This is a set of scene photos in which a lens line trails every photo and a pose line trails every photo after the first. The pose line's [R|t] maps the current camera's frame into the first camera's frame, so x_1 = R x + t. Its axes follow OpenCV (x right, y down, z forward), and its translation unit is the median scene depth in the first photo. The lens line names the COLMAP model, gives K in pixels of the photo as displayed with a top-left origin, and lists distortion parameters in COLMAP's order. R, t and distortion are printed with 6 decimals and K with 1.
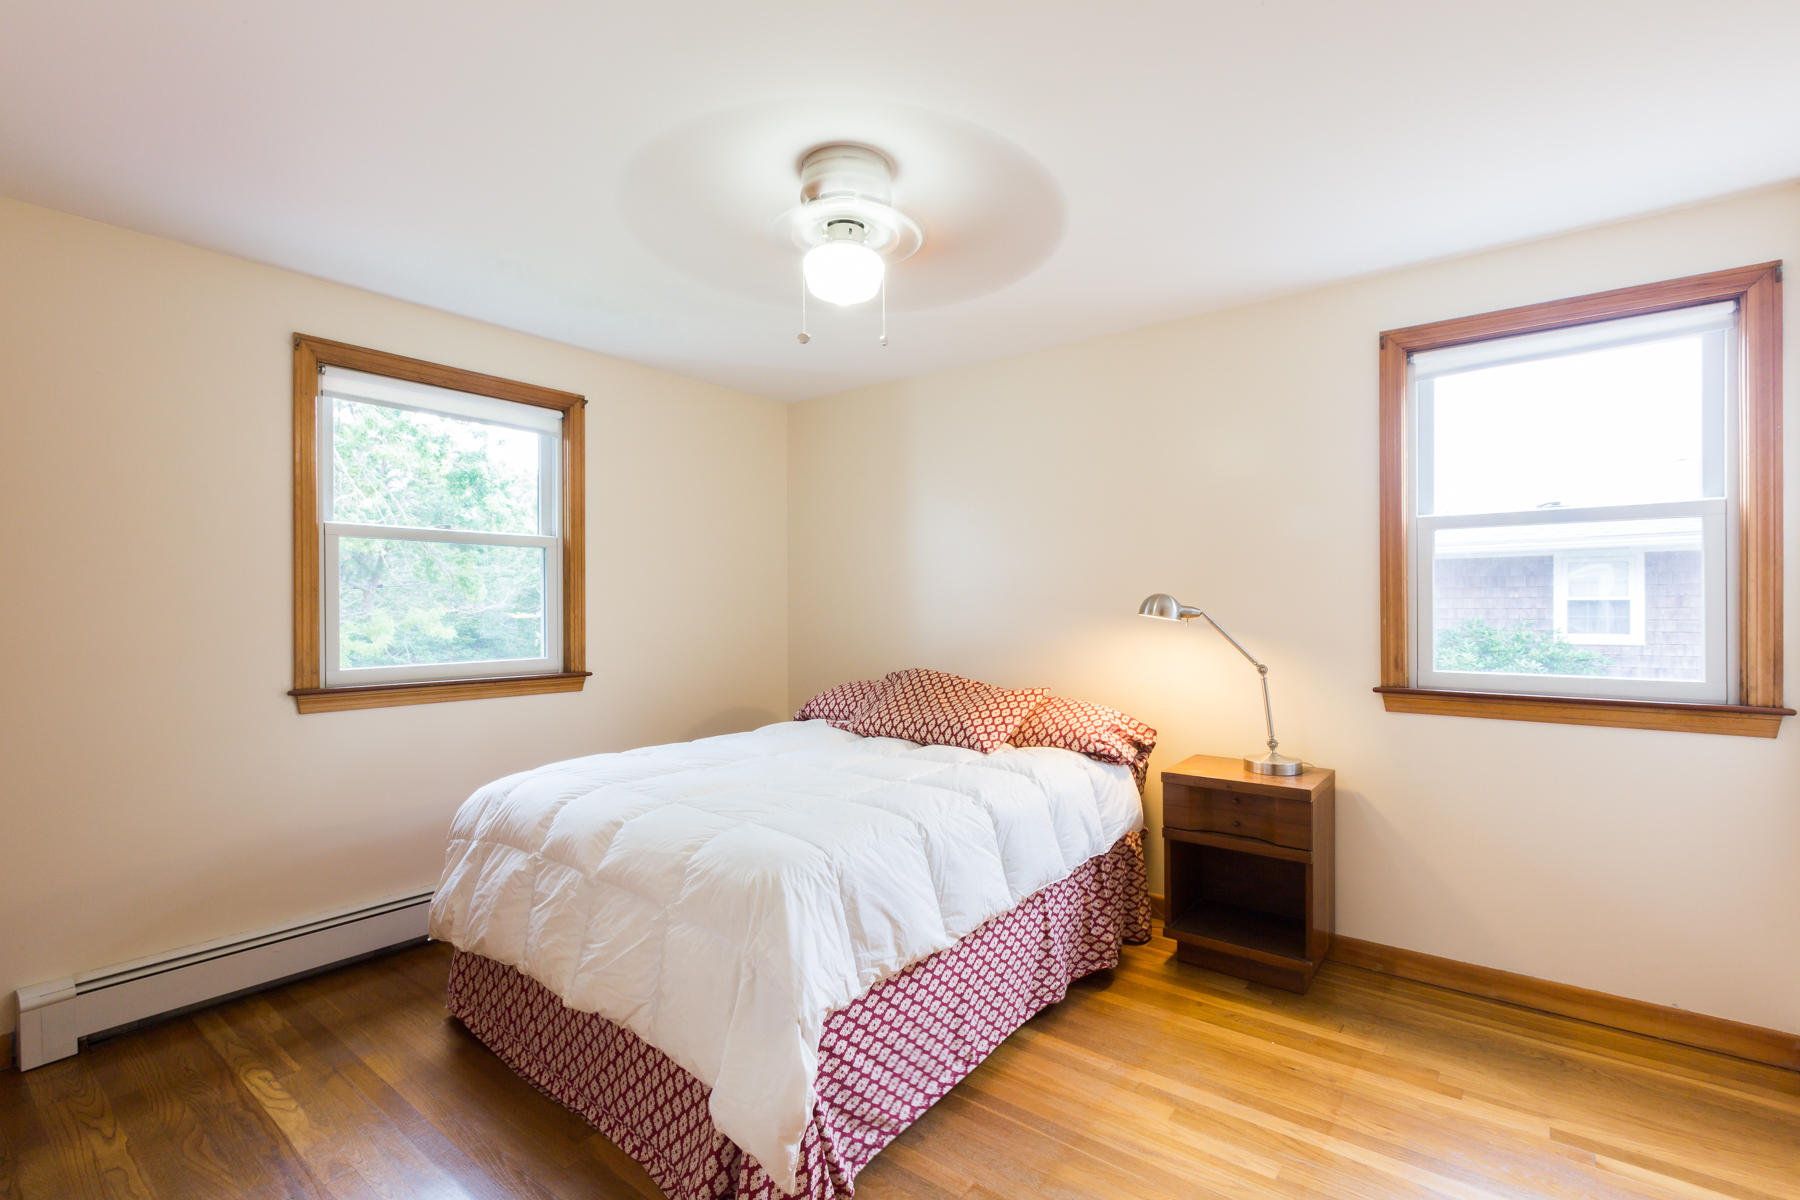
lens RADIAL K [[819.5, 0, 876.8], [0, 819.5, 605.4], [0, 0, 1]] dist [0.002703, 0.000689]
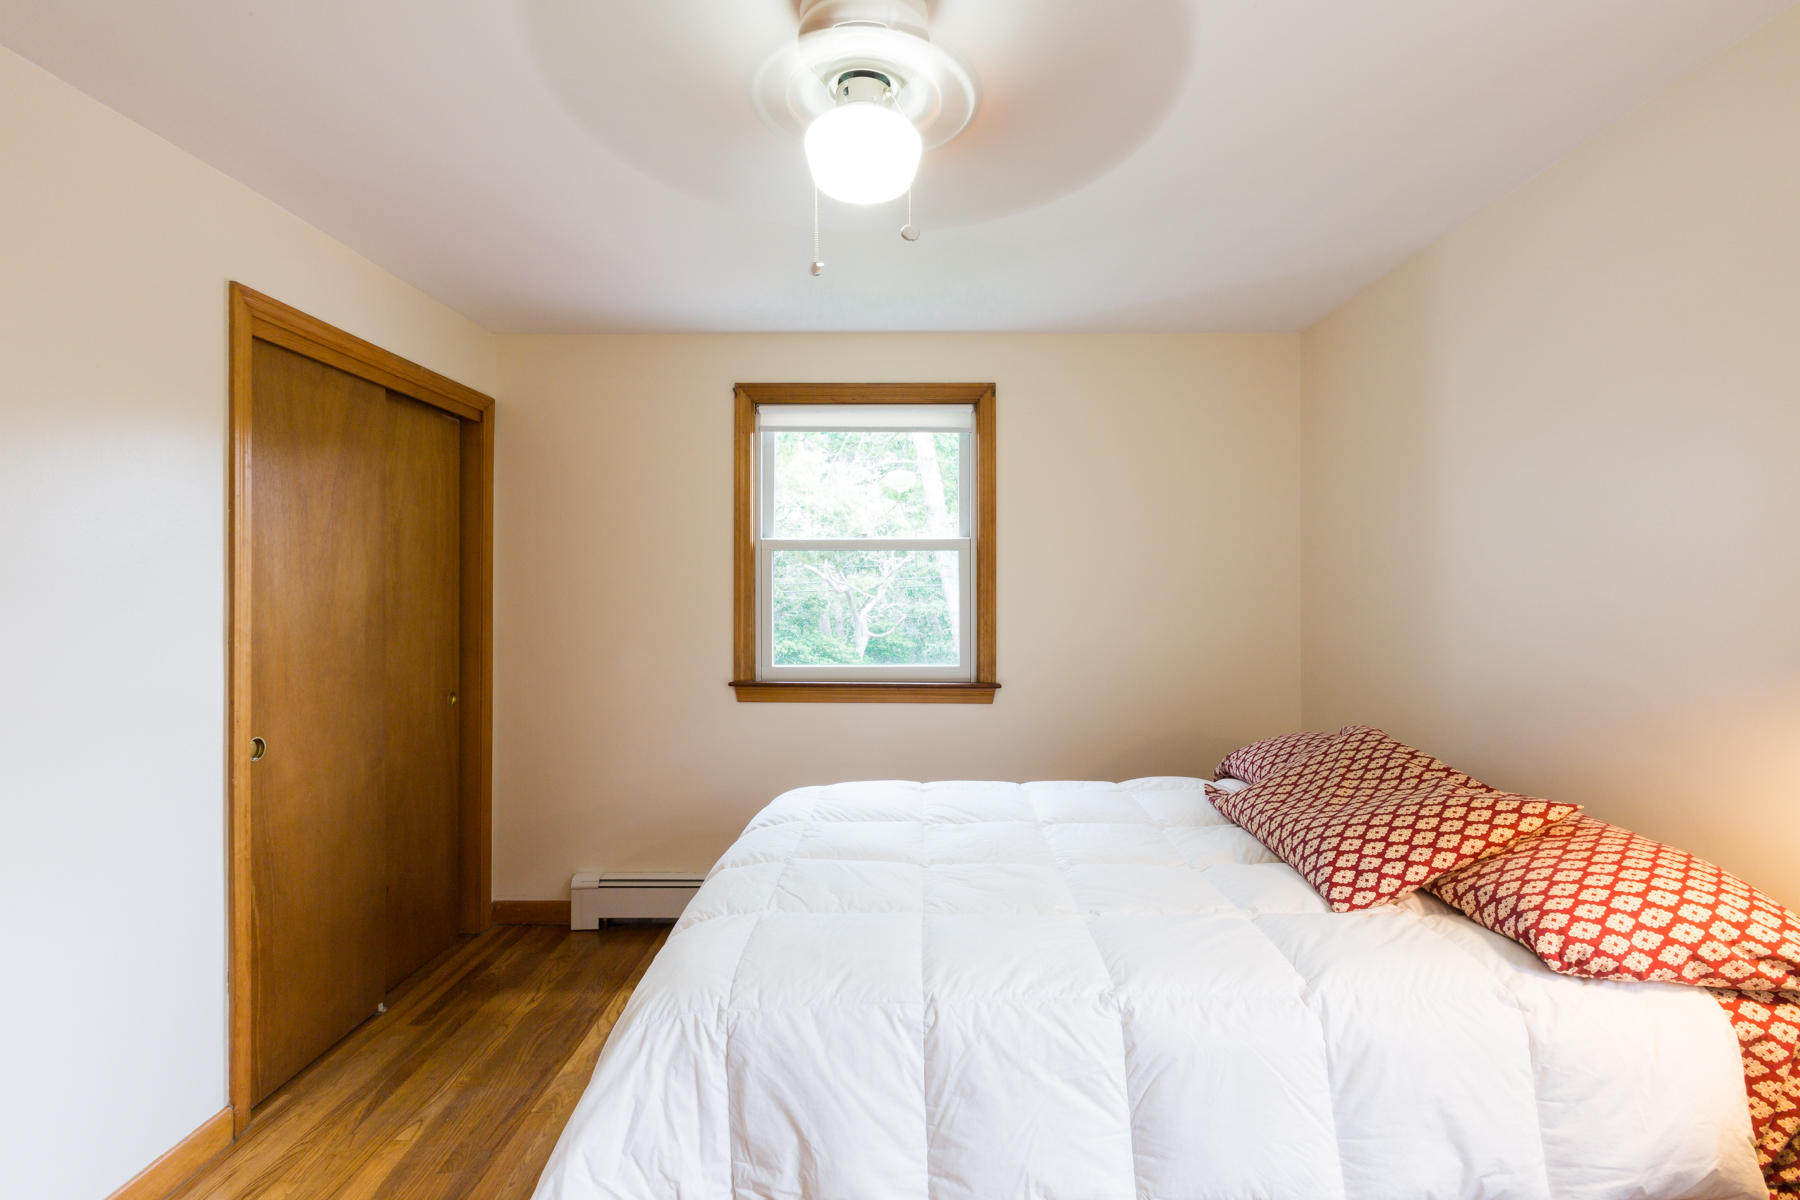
lens RADIAL K [[819.5, 0, 903.1], [0, 819.5, 600.1], [0, 0, 1]] dist [0.002703, 0.000689]
pose [[0.626744, 0.005469, -0.779206, 0.367386], [-0.000063, 0.999976, 0.006968, -0.023741], [0.779225, -0.004318, 0.626729, 0.433212]]
